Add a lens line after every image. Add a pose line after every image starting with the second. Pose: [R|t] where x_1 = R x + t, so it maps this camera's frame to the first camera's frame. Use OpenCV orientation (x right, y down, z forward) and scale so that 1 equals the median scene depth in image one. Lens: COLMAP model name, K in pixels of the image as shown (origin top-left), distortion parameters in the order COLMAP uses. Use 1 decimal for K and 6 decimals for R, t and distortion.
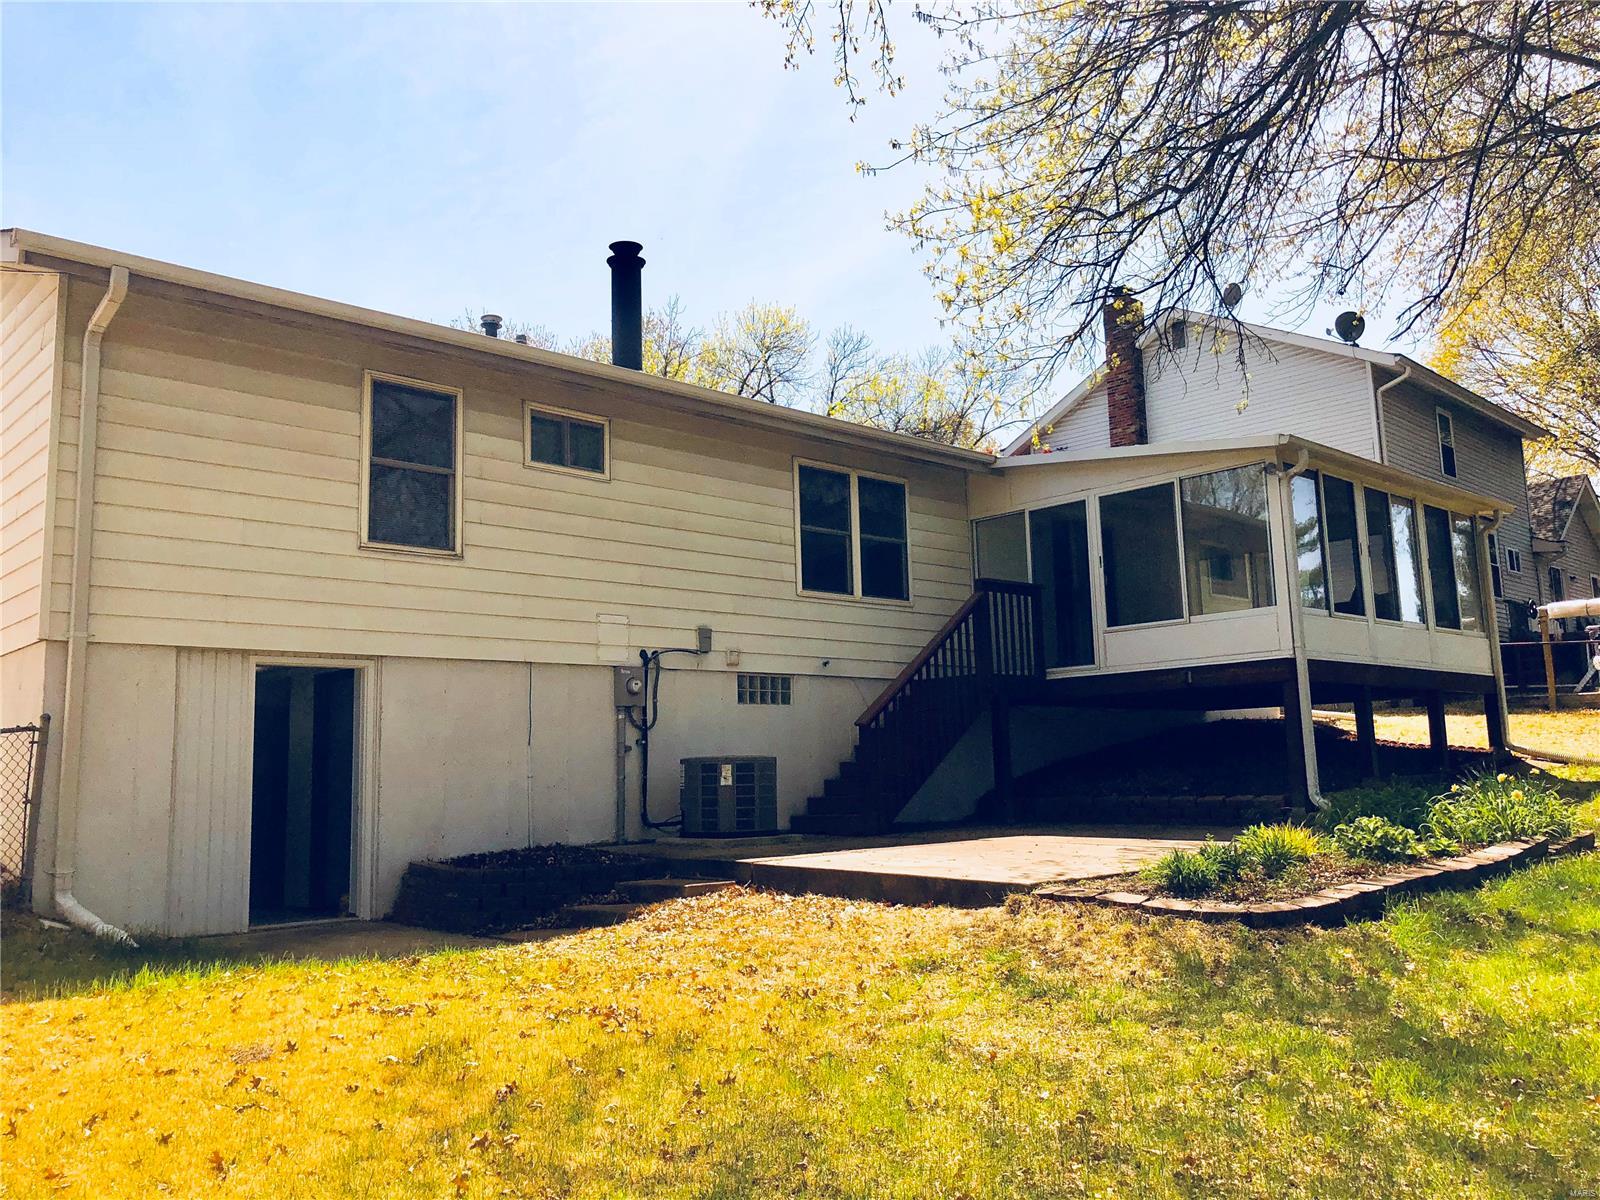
lens RADIAL K [[1282.3, 0, 800.0], [0, 1282.3, 600.0], [0, 0, 1]] dist [-0.004183, -0.003131]
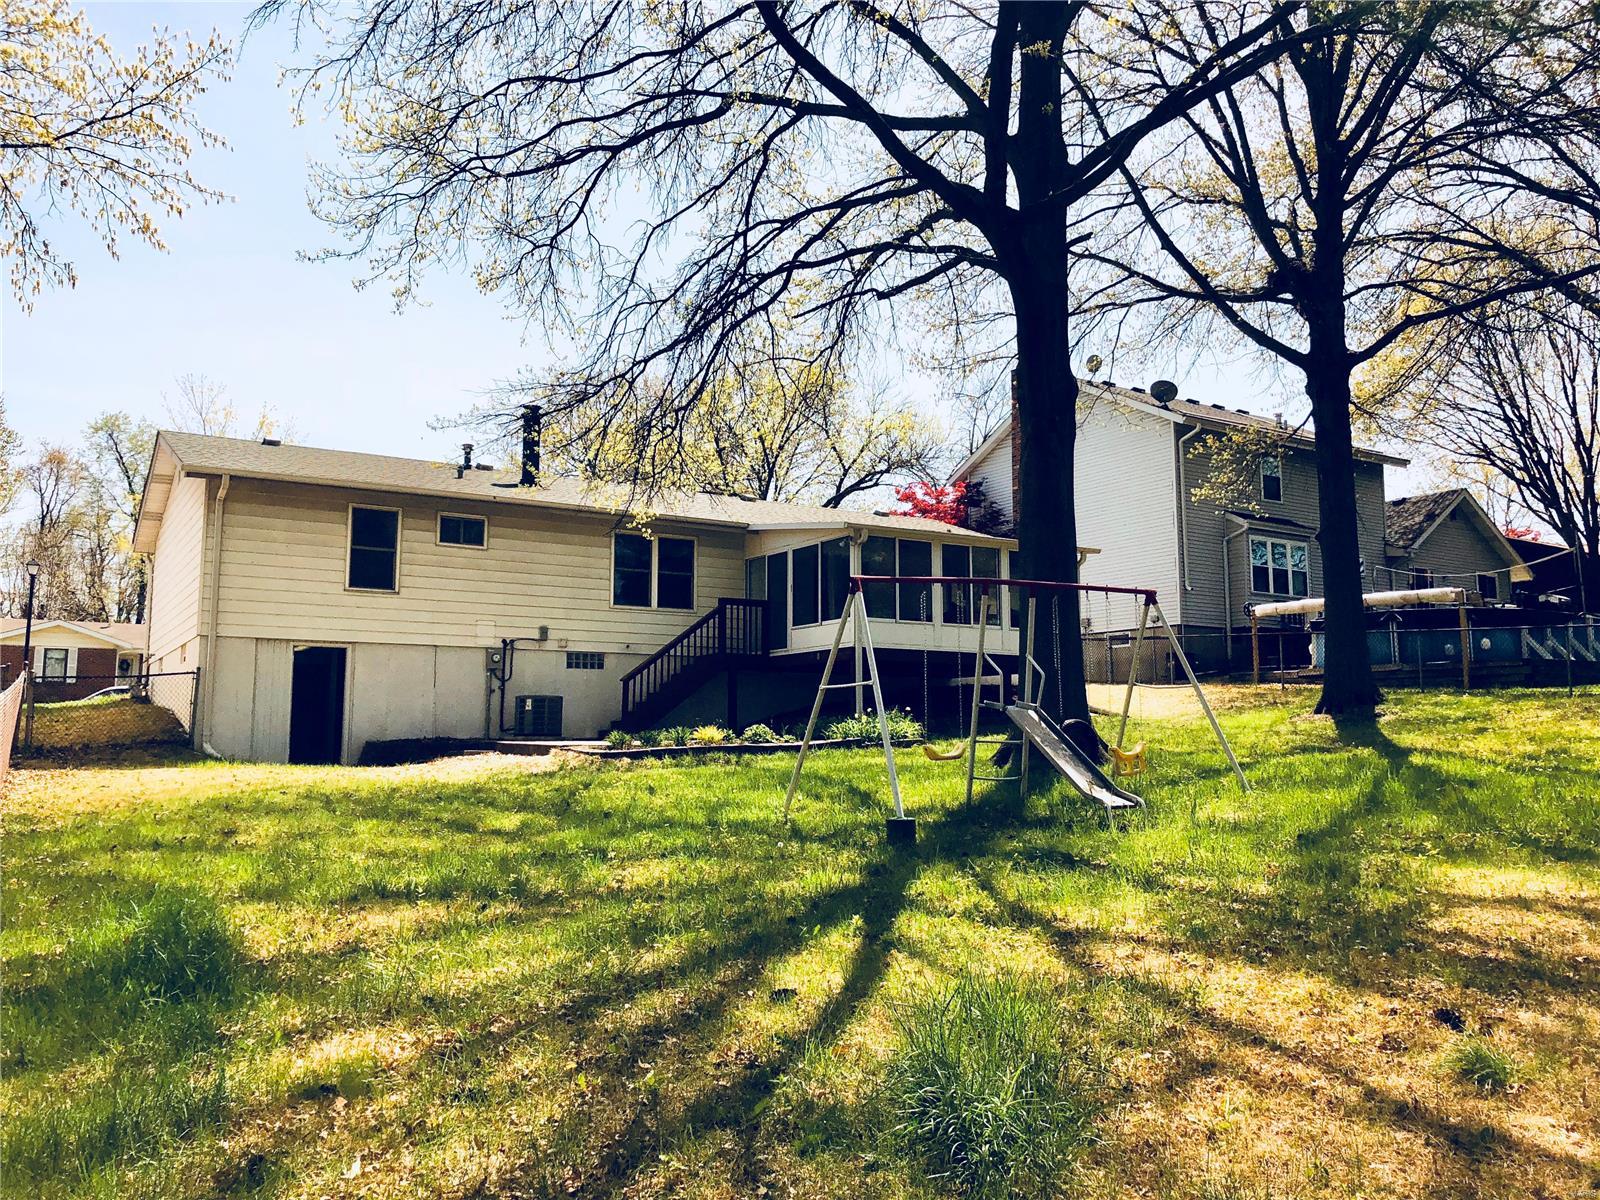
lens RADIAL K [[1282.3, 0, 800.0], [0, 1282.3, 600.0], [0, 0, 1]] dist [-0.004183, -0.003131]
pose [[0.973912, 0.006260, -0.226838, 0.732128], [-0.000275, 0.999651, 0.026404, -0.068859], [0.226925, -0.025653, 0.973574, -0.744609]]
